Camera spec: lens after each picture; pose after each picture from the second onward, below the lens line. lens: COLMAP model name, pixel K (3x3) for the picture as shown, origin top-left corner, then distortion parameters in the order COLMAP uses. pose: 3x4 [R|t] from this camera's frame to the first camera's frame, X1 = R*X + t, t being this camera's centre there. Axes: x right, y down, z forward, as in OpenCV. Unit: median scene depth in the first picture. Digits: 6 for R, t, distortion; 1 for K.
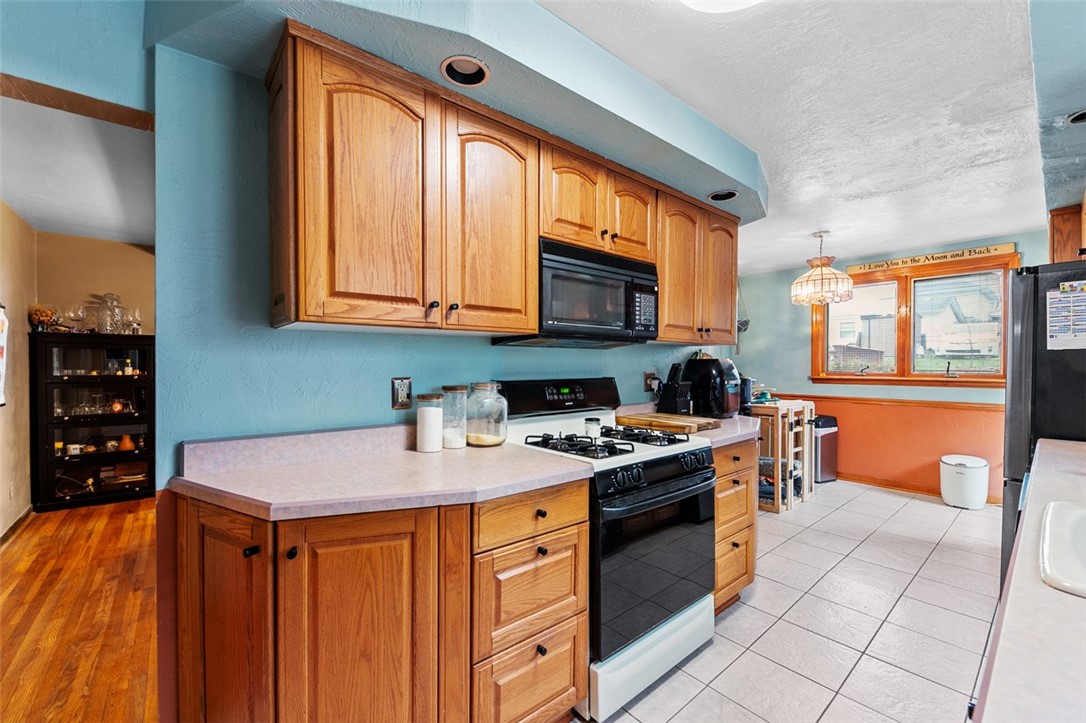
lens RADIAL K [[441.4, 0, 541.2], [0, 441.4, 368.5], [0, 0, 1]] dist [0.000626, -0.001370]
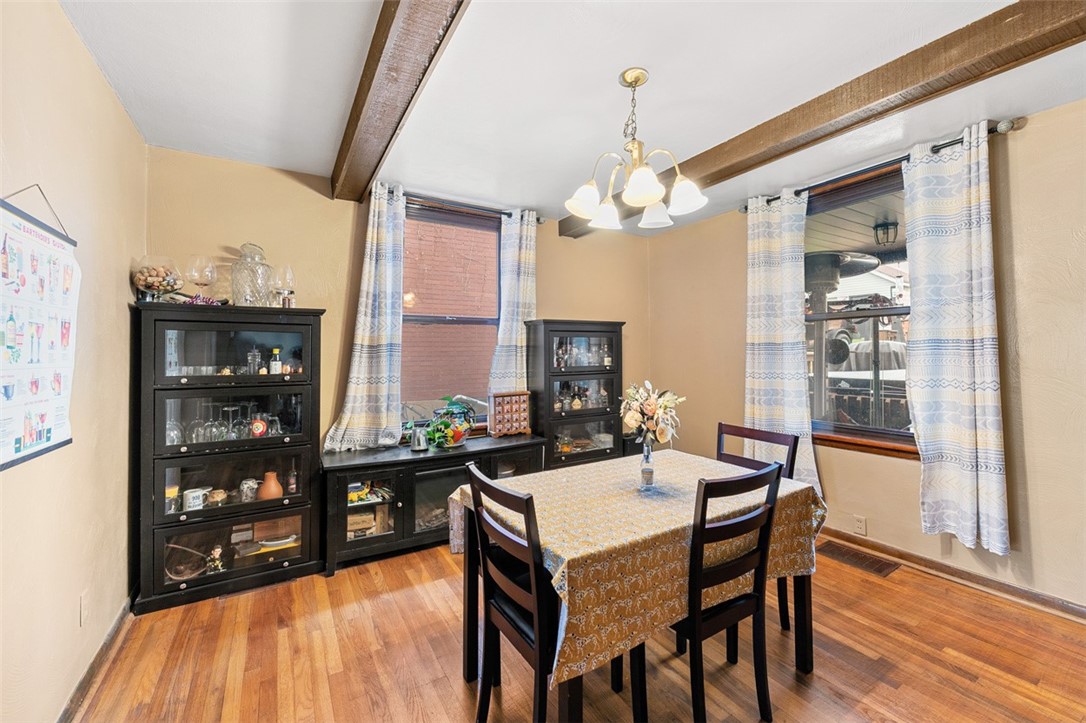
lens RADIAL K [[441.4, 0, 553.7], [0, 441.4, 340.8], [0, 0, 1]] dist [0.000626, -0.001370]
pose [[0.990945, -0.013382, -0.133602, -0.469794], [0.008539, 0.999288, -0.036757, -0.005610], [0.133999, 0.035283, 0.990353, 0.442359]]
